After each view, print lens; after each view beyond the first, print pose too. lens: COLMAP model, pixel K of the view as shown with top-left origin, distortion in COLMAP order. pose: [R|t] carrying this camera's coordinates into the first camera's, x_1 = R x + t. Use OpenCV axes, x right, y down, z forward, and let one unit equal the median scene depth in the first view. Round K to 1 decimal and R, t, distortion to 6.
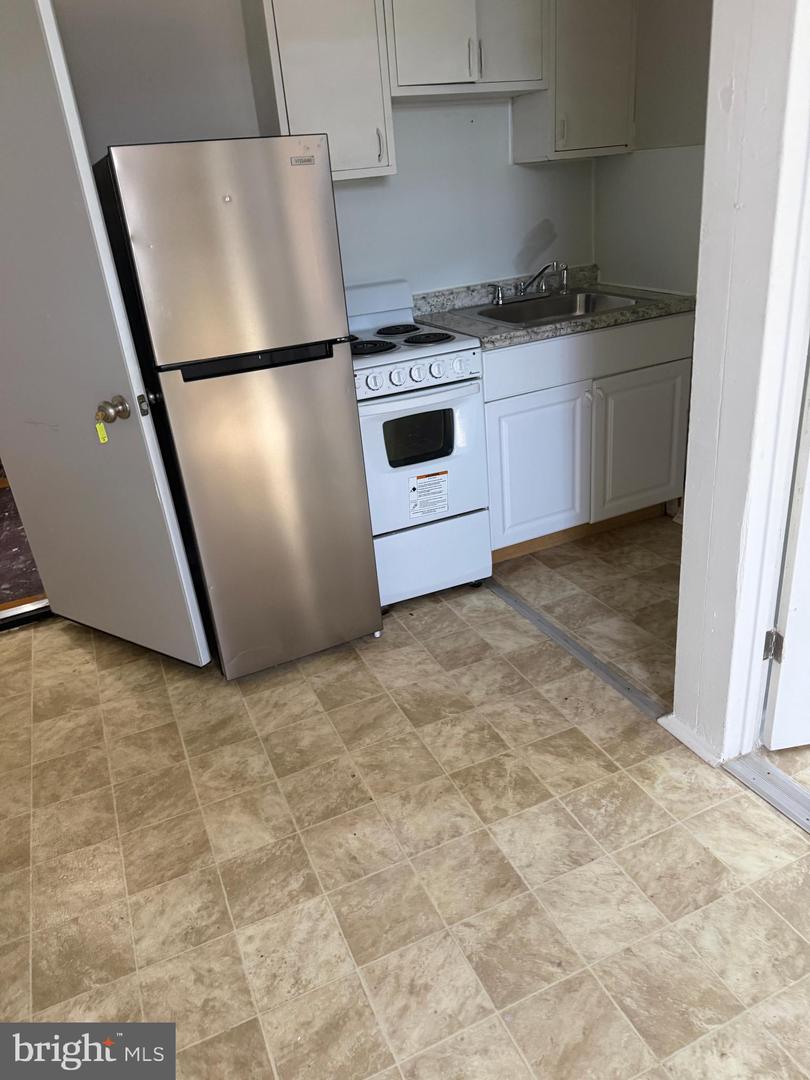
lens RADIAL K [[762.7, 0, 396.3], [0, 762.7, 540.2], [0, 0, 1]] dist [0.065467, -0.070852]
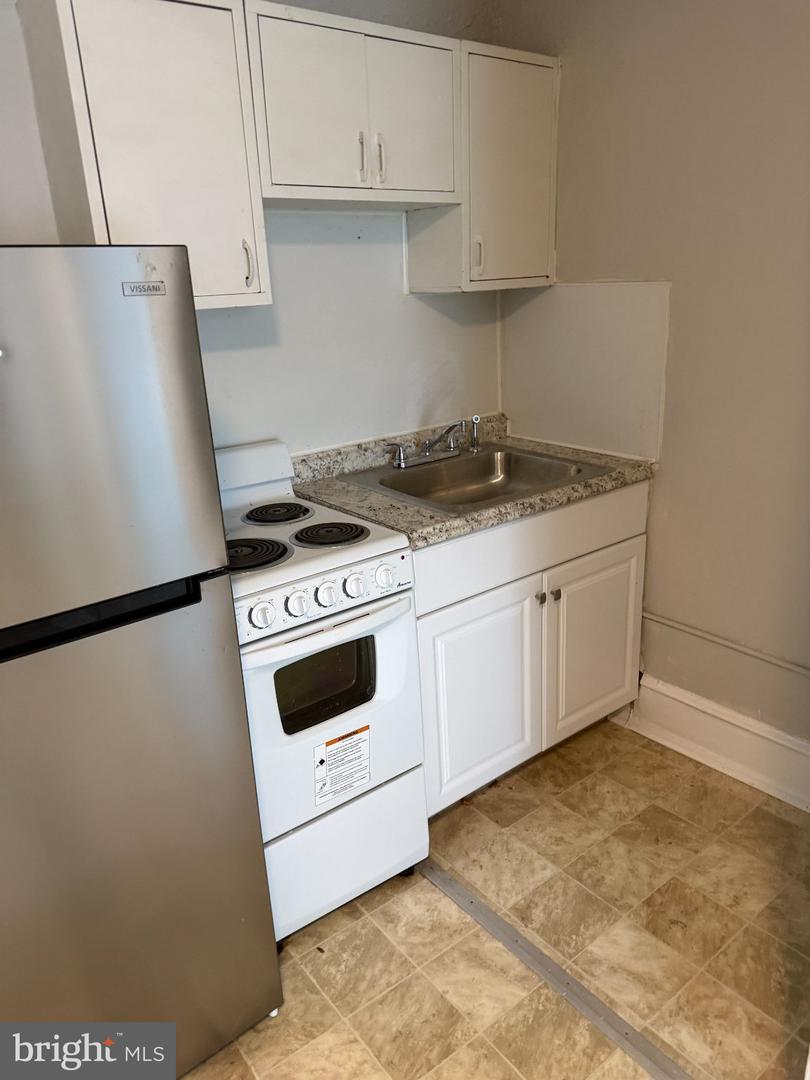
lens RADIAL K [[762.7, 0, 401.9], [0, 762.7, 546.0], [0, 0, 1]] dist [0.065467, -0.070852]
pose [[0.970728, -0.037077, 0.237301, -0.056961], [0.065827, 0.991251, -0.114401, -0.164475], [-0.230983, 0.126673, 0.964677, 0.318034]]
